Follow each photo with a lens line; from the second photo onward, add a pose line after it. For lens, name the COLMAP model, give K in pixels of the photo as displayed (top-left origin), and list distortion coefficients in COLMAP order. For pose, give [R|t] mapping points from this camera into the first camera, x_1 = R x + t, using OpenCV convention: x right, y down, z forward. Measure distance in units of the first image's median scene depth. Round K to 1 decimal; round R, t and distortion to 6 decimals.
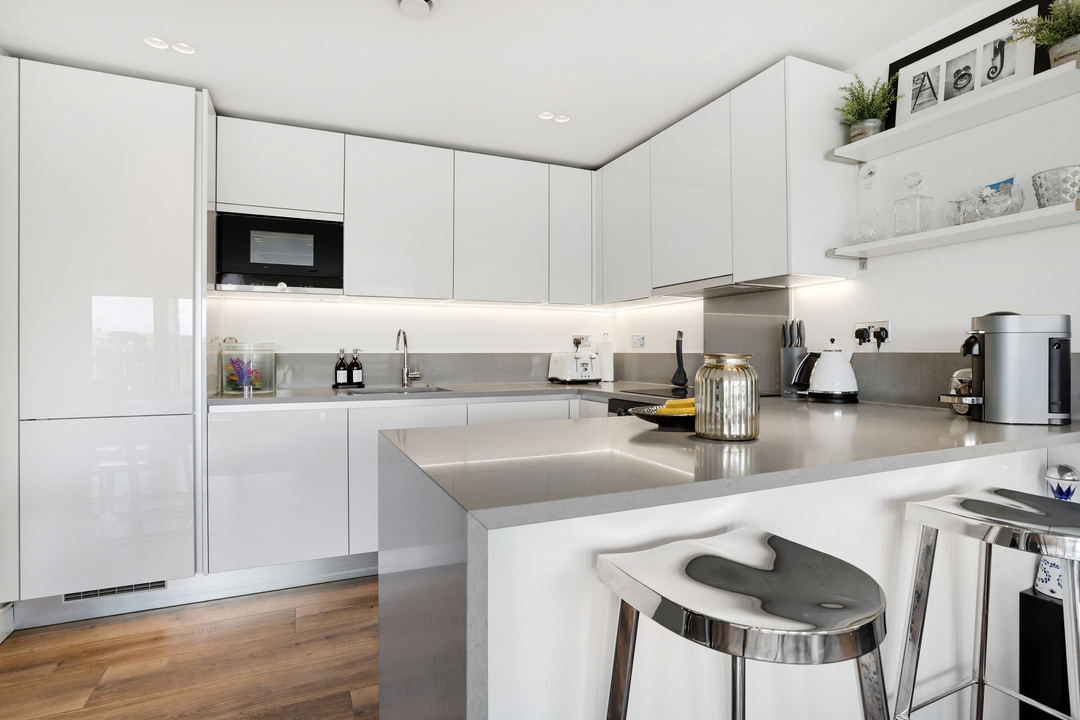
lens RADIAL K [[563.0, 0, 488.7], [0, 563.0, 356.6], [0, 0, 1]] dist [-0.005394, 0.007160]
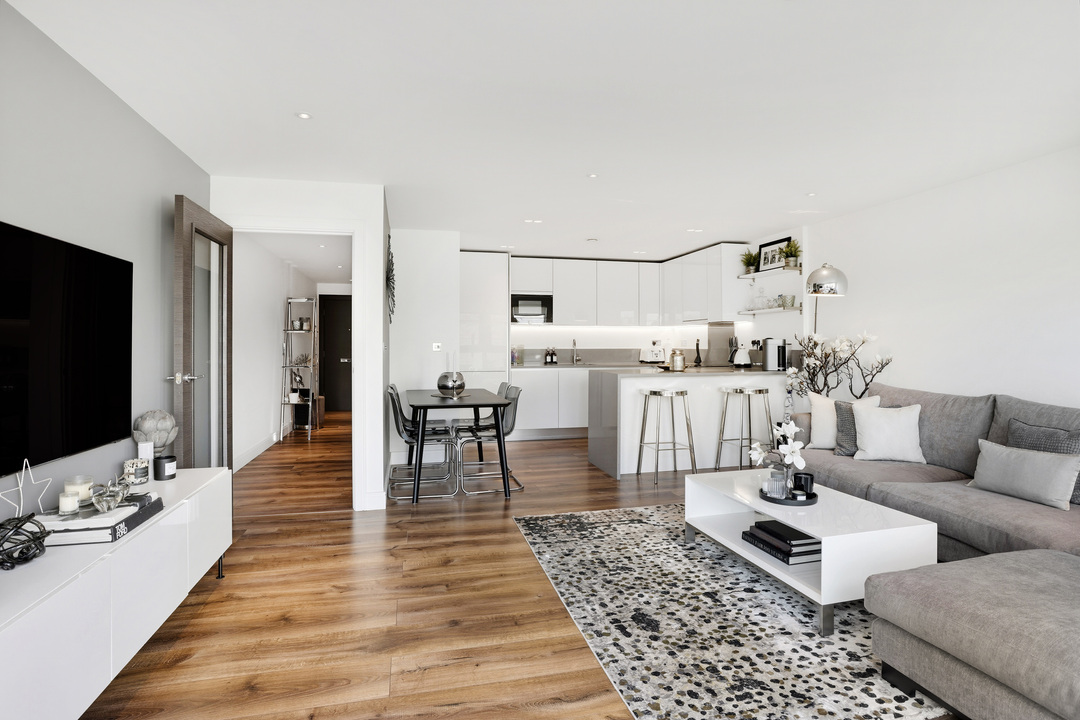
lens RADIAL K [[549.6, 0, 539.4], [0, 549.6, 346.1], [0, 0, 1]] dist [-0.041035, 0.021590]
pose [[0.994959, 0.001344, -0.100277, -0.092204], [-0.001981, 0.999979, -0.006249, -0.004150], [0.100266, 0.006416, 0.994940, -1.726673]]
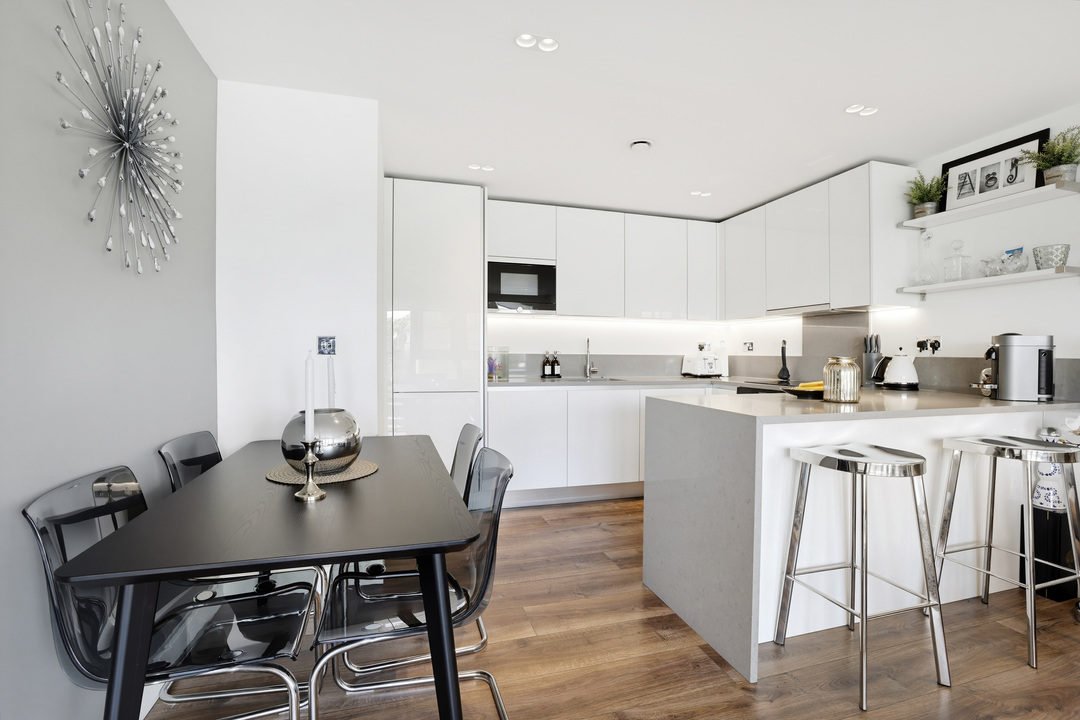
lens RADIAL K [[502.0, 0, 537.7], [0, 502.0, 355.7], [0, 0, 1]] dist [0.003716, 0.001256]
pose [[0.997558, 0.009758, -0.069153, -0.263940], [-0.009975, 0.999946, -0.002789, 0.003557], [0.069122, 0.003472, 0.997602, -0.408987]]
